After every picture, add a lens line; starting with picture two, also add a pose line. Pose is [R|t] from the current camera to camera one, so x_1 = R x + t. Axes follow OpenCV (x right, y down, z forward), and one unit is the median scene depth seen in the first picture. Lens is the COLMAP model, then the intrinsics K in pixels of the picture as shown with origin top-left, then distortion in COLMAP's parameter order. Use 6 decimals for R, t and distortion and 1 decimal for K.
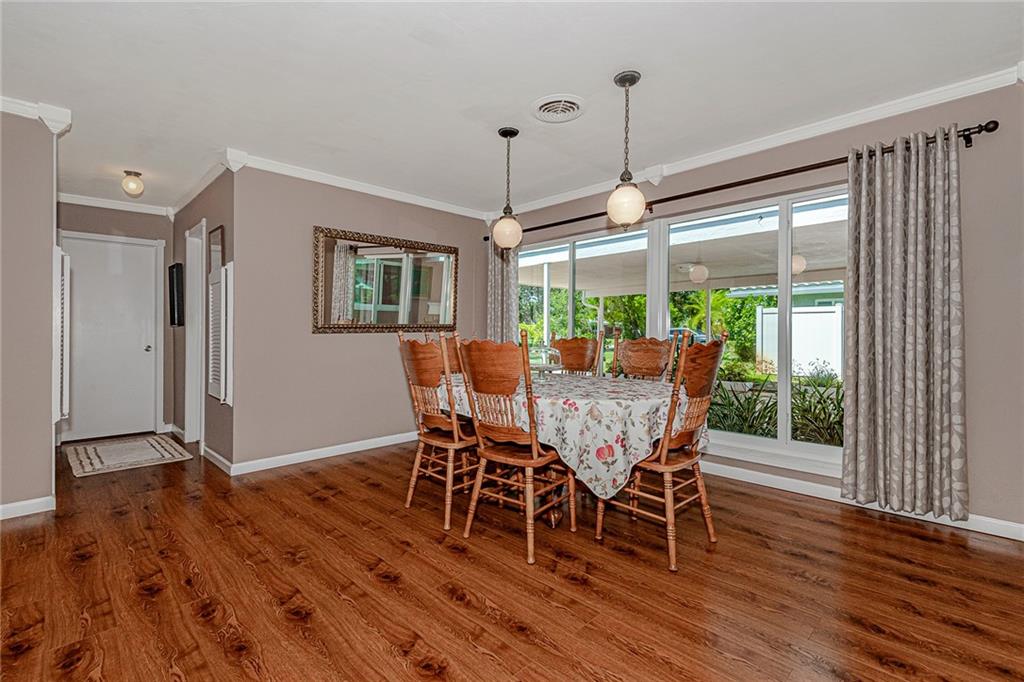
lens RADIAL K [[467.4, 0, 510.5], [0, 467.4, 331.6], [0, 0, 1]] dist [0.022020, -0.008196]
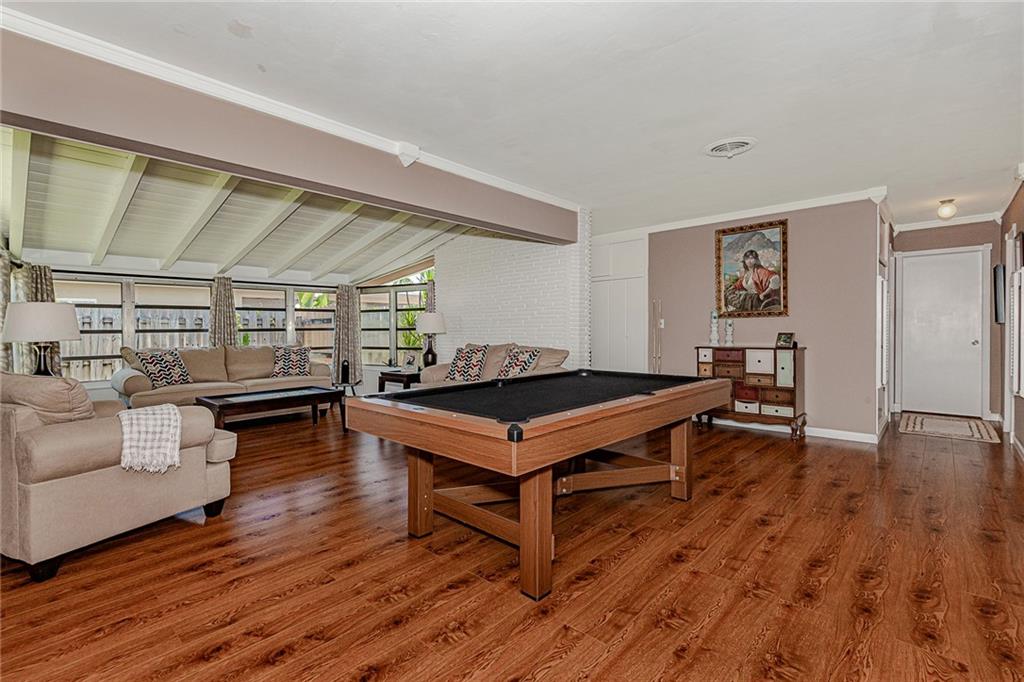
lens RADIAL K [[467.4, 0, 510.1], [0, 467.4, 335.5], [0, 0, 1]] dist [0.022020, -0.008196]
pose [[0.056921, 0.017788, -0.998220, 0.385031], [0.010119, 0.999780, 0.018393, -0.017608], [0.998327, -0.011148, 0.056728, -0.219490]]
